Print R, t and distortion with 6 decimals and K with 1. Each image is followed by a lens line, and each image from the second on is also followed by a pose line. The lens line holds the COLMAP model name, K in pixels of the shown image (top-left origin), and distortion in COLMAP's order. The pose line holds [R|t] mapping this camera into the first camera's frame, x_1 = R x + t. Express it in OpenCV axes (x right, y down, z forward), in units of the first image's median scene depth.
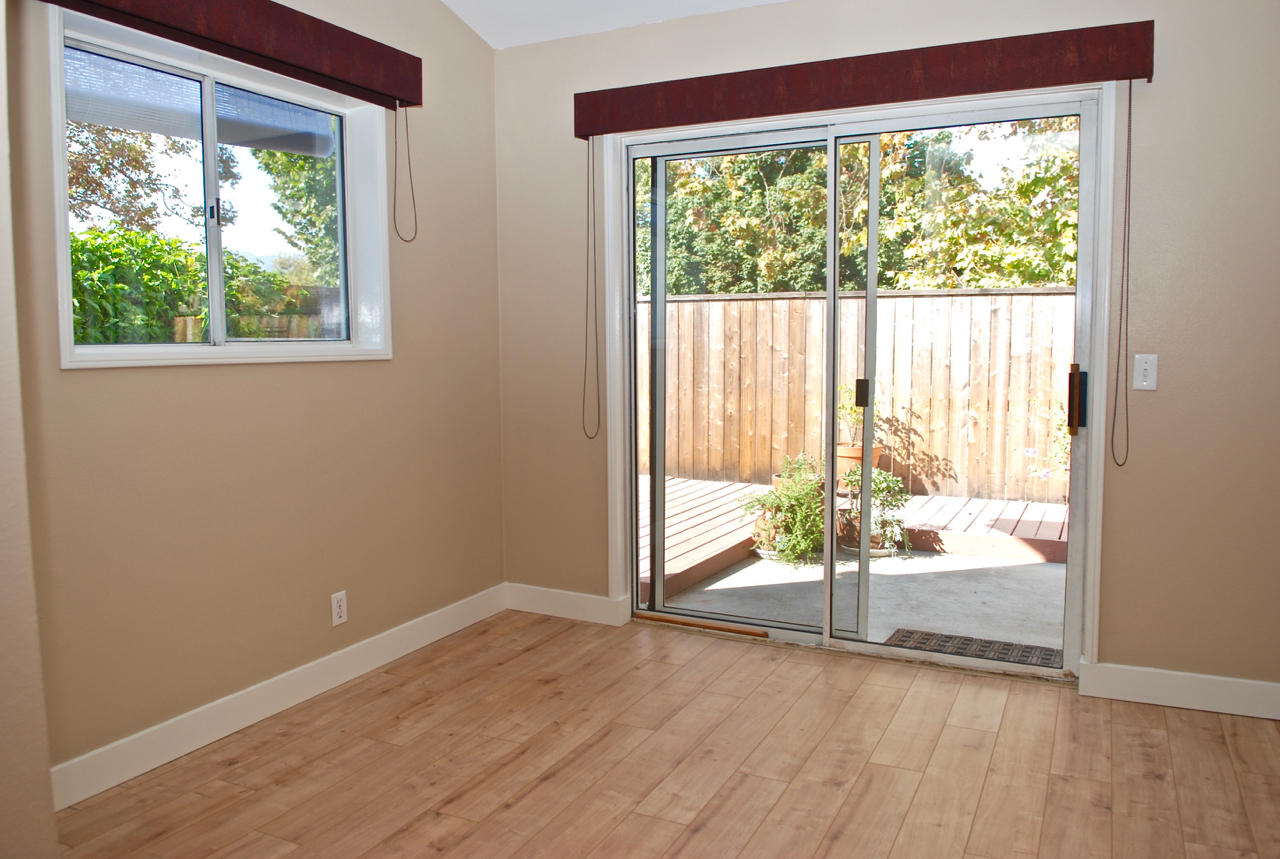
lens RADIAL K [[950.9, 0, 642.2], [0, 950.9, 432.9], [0, 0, 1]] dist [-0.030581, -0.027431]
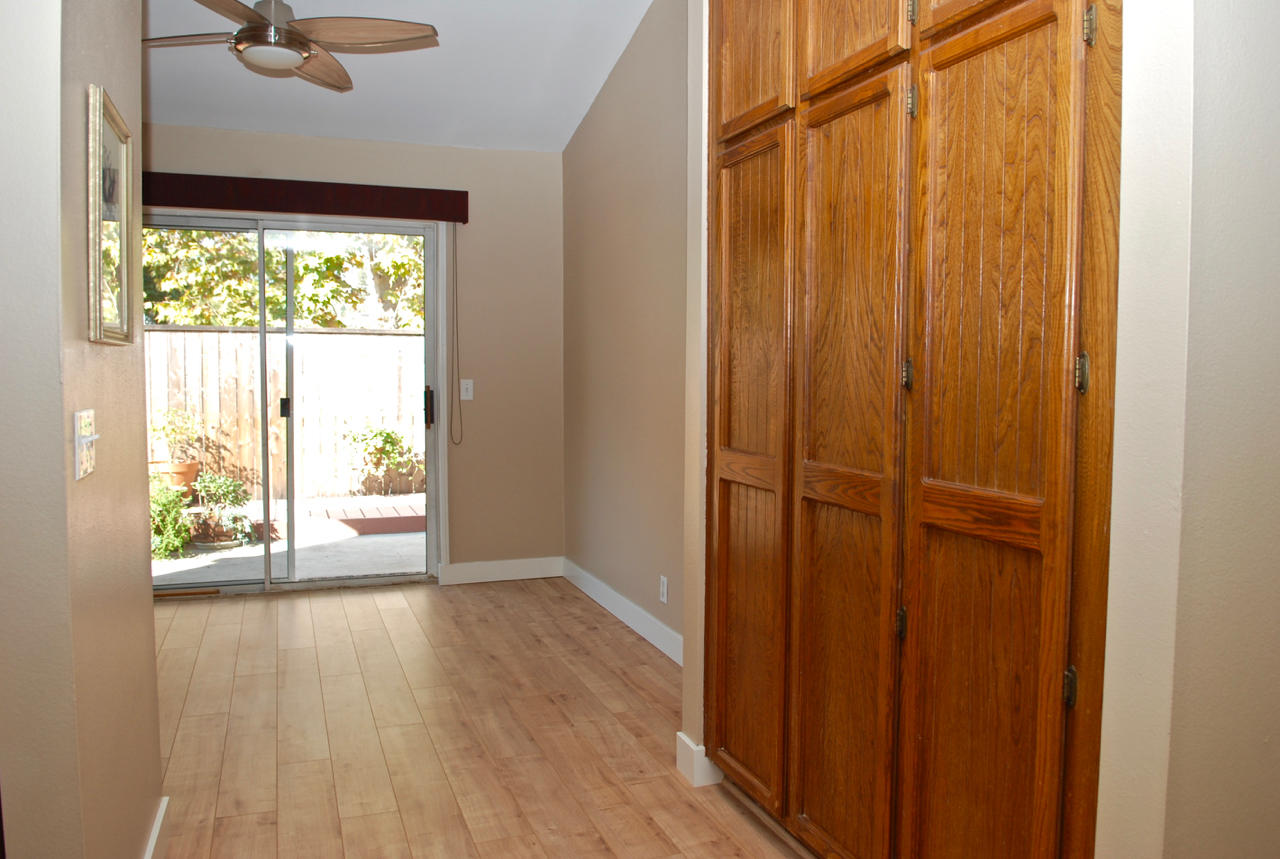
lens RADIAL K [[950.9, 0, 645.0], [0, 950.9, 428.4], [0, 0, 1]] dist [-0.030581, -0.027431]
pose [[0.690788, -0.037742, 0.722072, -0.190121], [0.061065, 0.998114, -0.006249, 0.014000], [-0.720474, 0.048410, 0.691790, -0.167461]]
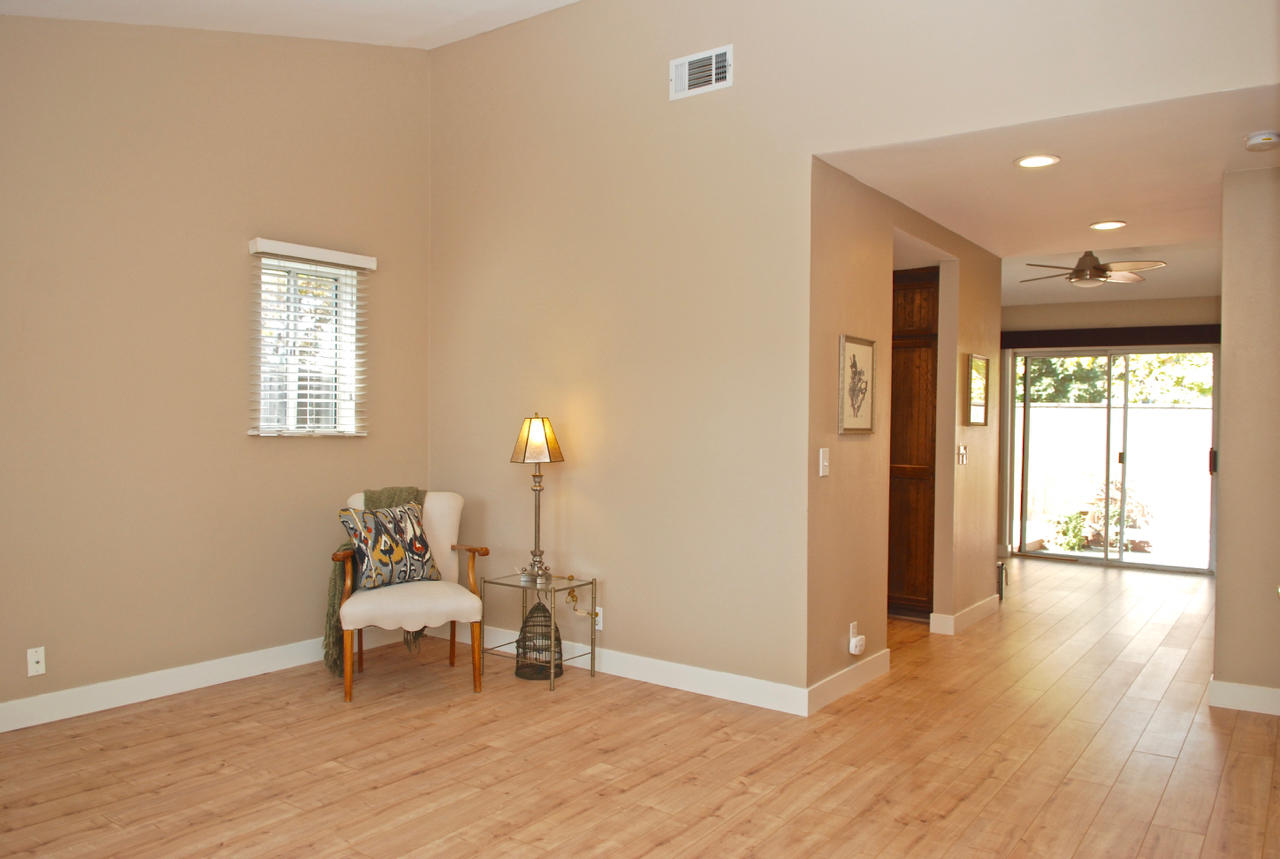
lens RADIAL K [[950.9, 0, 647.5], [0, 950.9, 434.0], [0, 0, 1]] dist [-0.030581, -0.027431]
pose [[0.985512, 0.009641, -0.169330, -0.250080], [-0.023501, 0.996515, -0.080037, 0.053252], [0.167968, 0.082856, 0.982304, -0.708751]]
